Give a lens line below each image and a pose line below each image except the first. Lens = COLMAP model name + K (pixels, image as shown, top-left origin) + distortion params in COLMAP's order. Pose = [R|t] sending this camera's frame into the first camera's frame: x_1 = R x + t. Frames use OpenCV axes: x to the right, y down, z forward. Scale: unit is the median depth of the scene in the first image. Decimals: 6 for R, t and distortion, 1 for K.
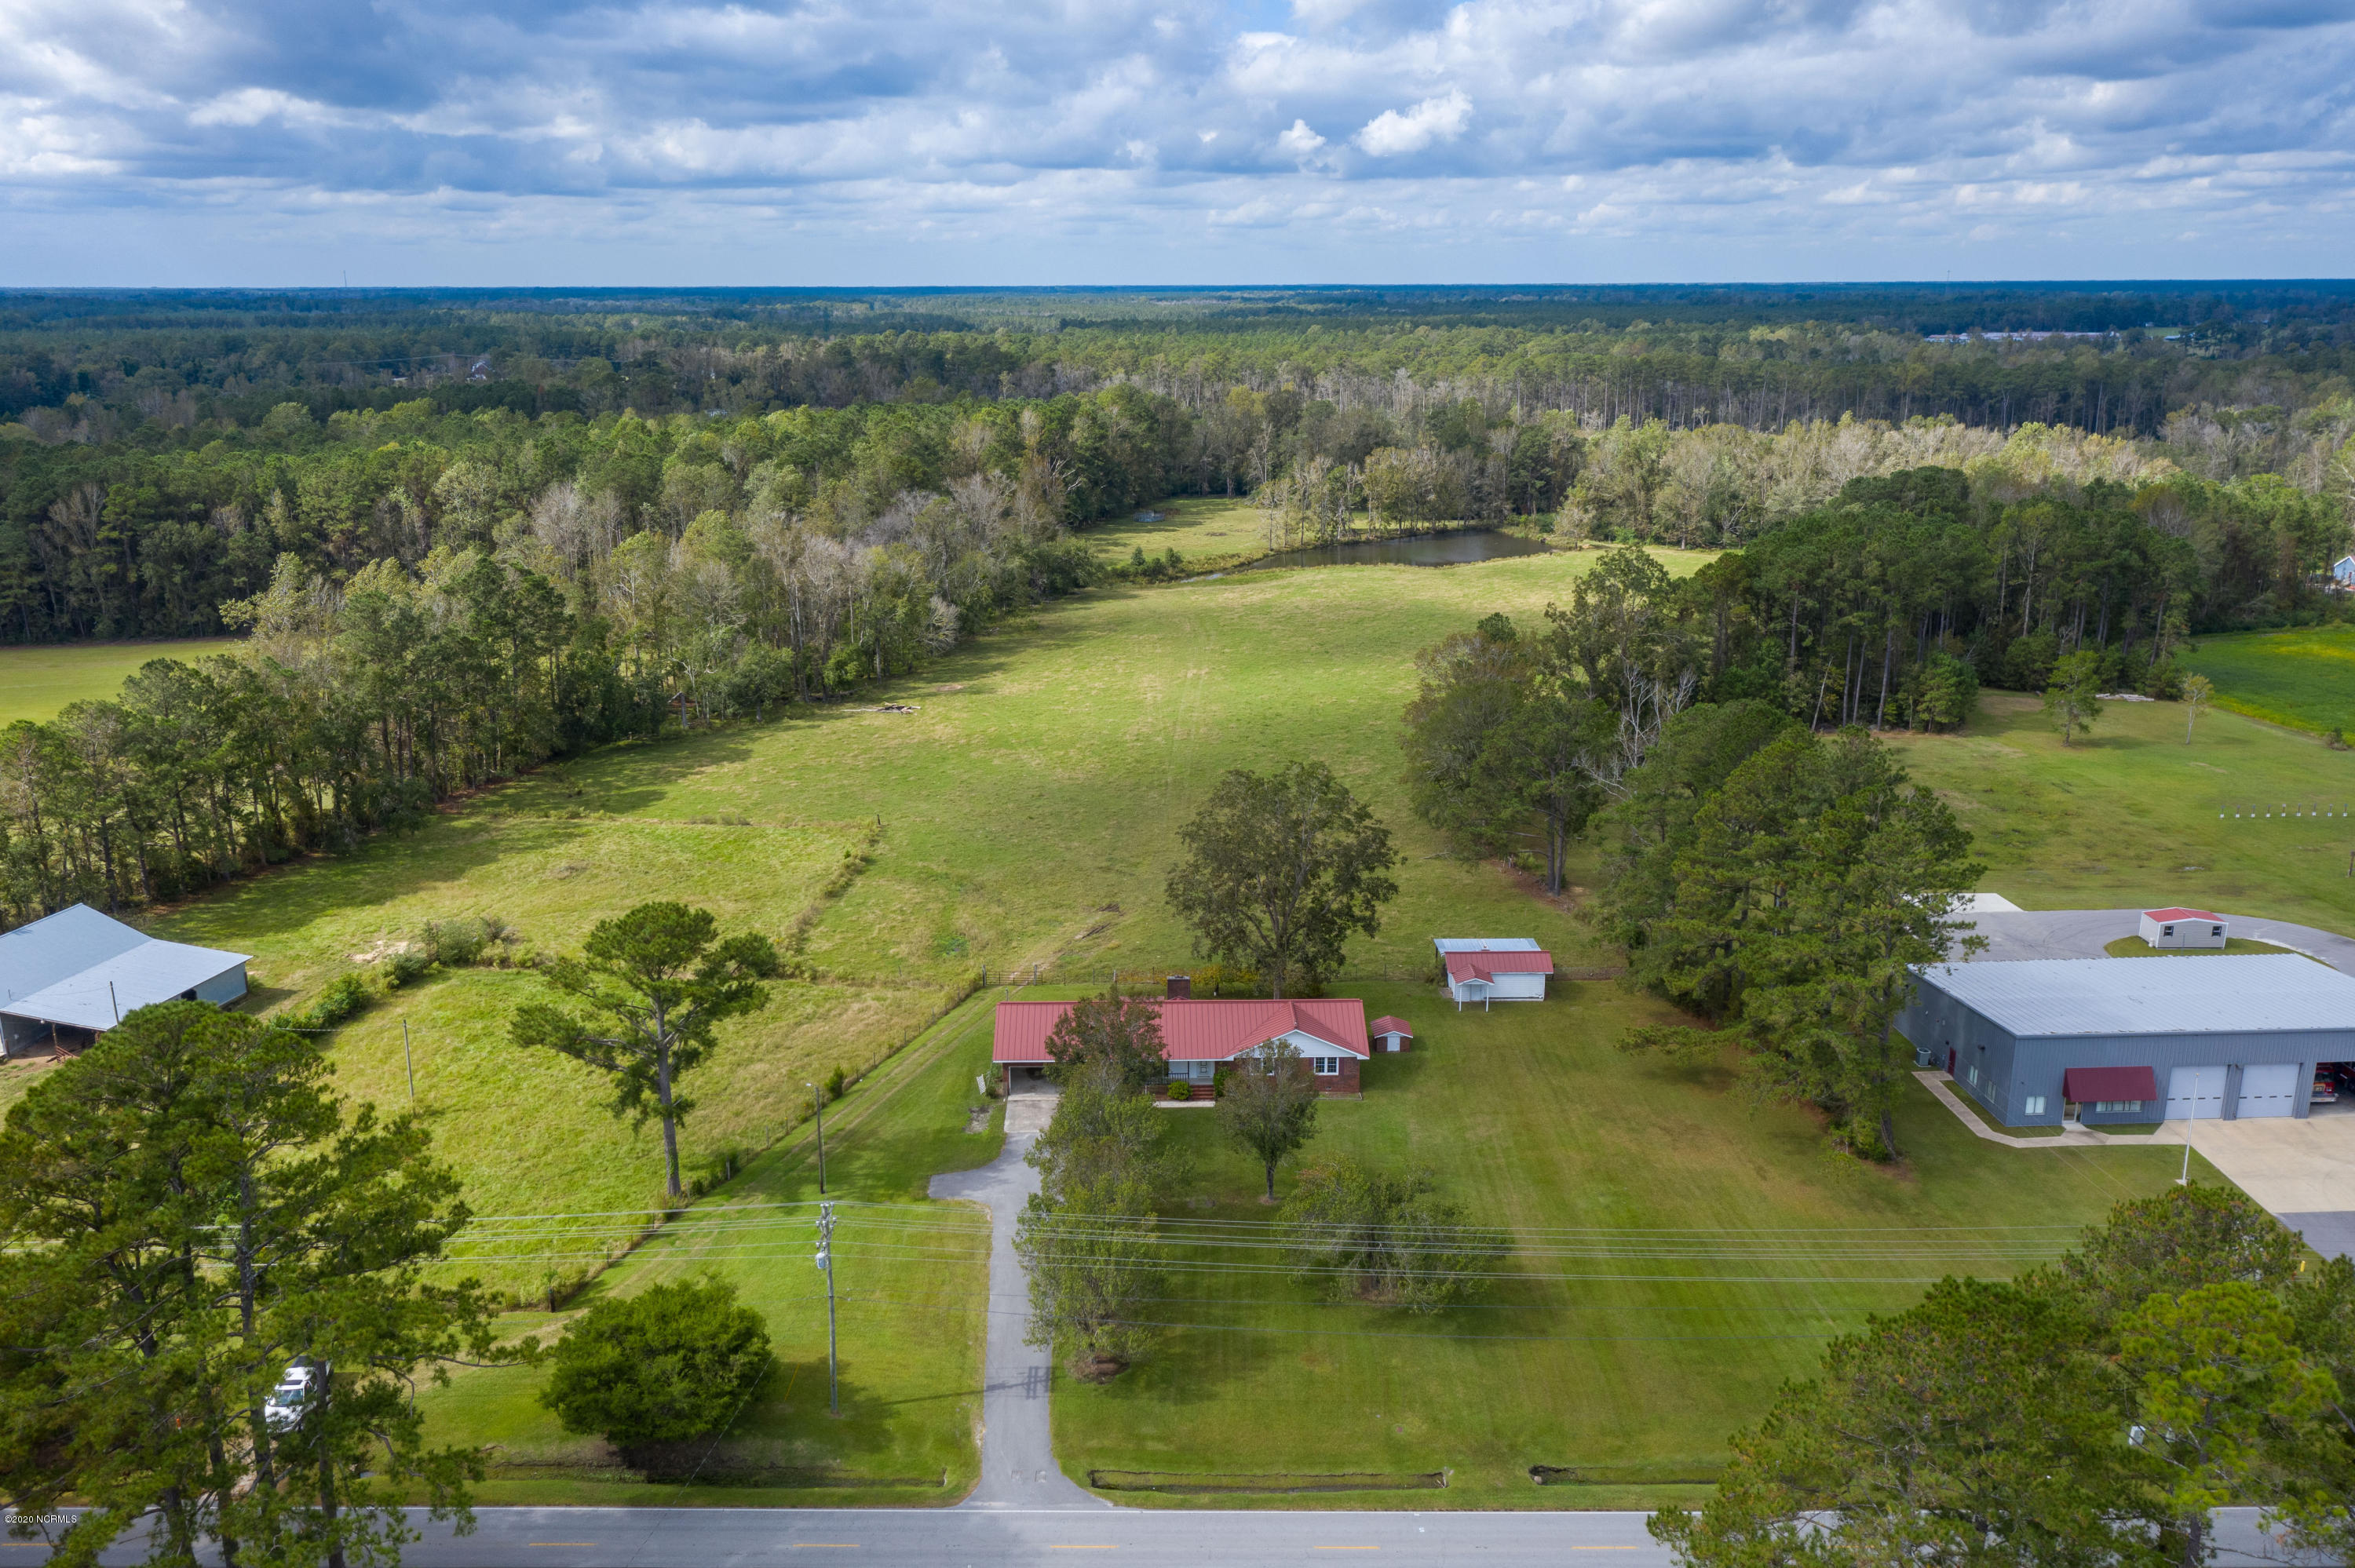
lens RADIAL K [[1879.0, 0, 1173.0], [0, 1879.0, 785.8], [0, 0, 1]] dist [0.003798, 0.016361]
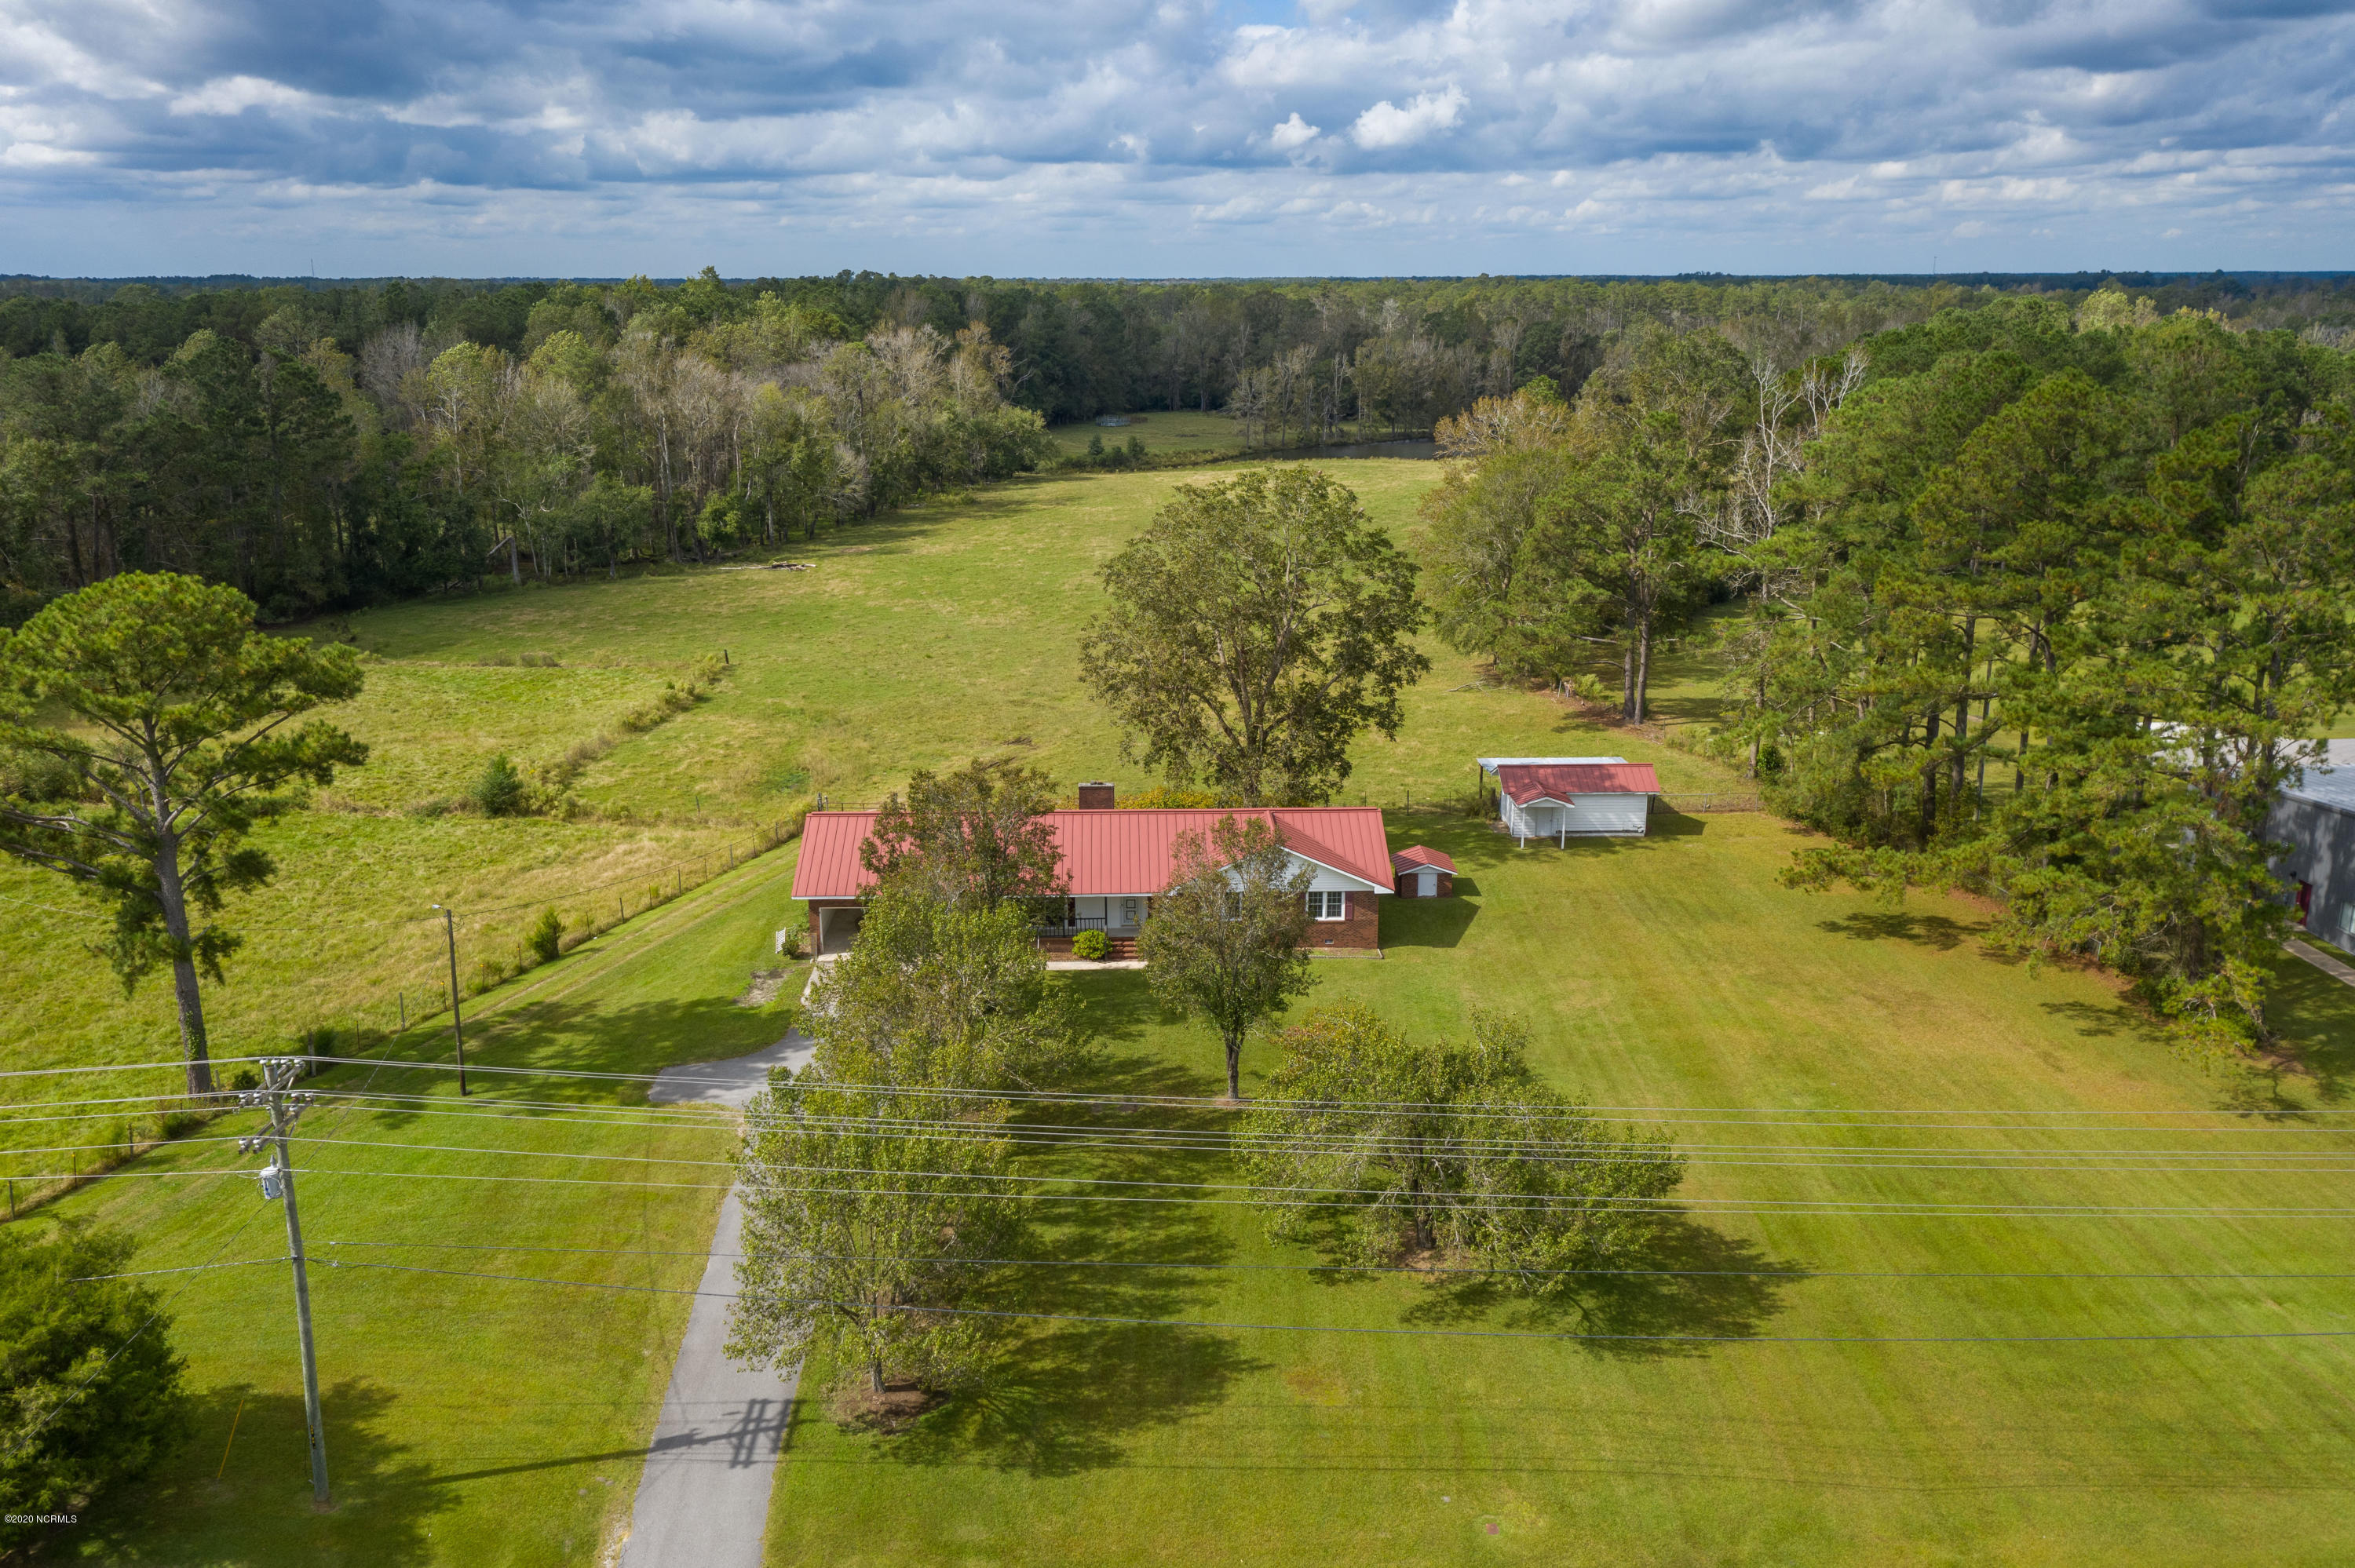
lens RADIAL K [[1879.0, 0, 1181.2], [0, 1879.0, 773.8], [0, 0, 1]] dist [0.003798, 0.016361]
pose [[0.999950, -0.000644, 0.010019, 0.021877], [0.000714, 0.999975, -0.006983, 0.087532], [-0.010014, 0.006989, 0.999925, 0.298669]]
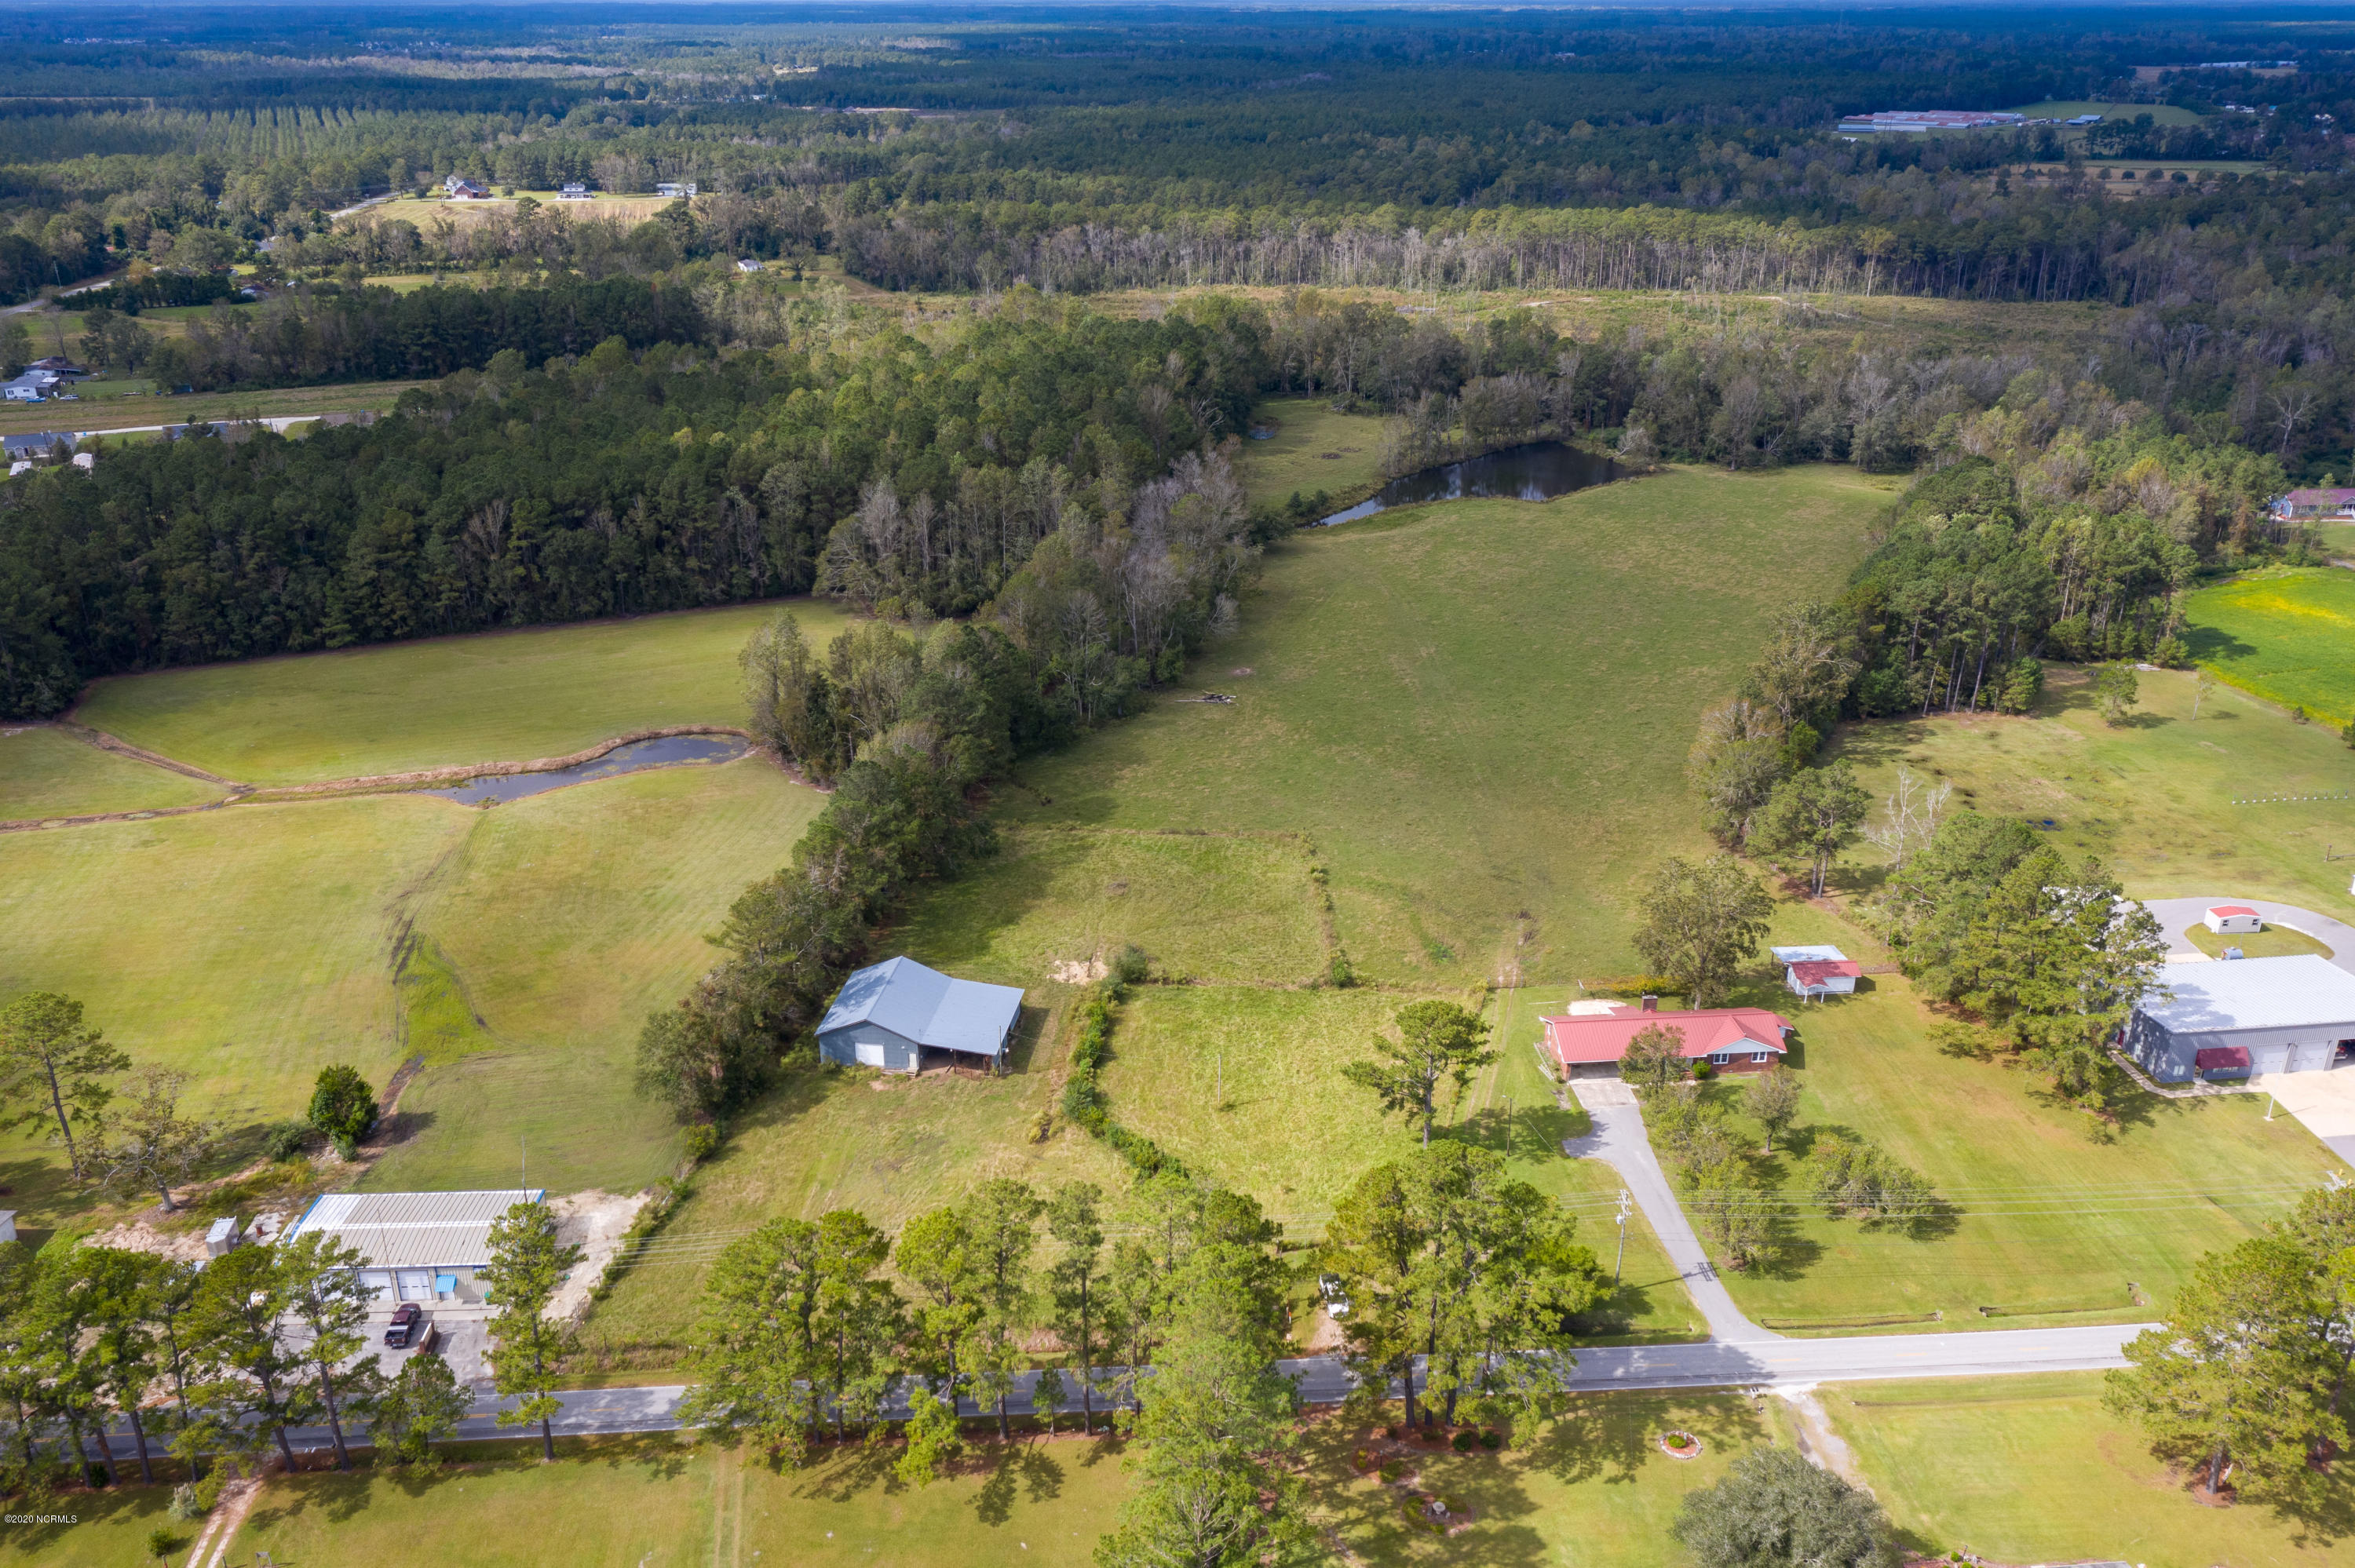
lens RADIAL K [[1879.0, 0, 1174.3], [0, 1879.0, 798.5], [0, 0, 1]] dist [0.003798, 0.016361]
pose [[0.997501, -0.025549, 0.065865, -0.427624], [0.015859, 0.989501, 0.143650, -0.257130], [-0.068843, -0.142247, 0.987434, -0.450562]]
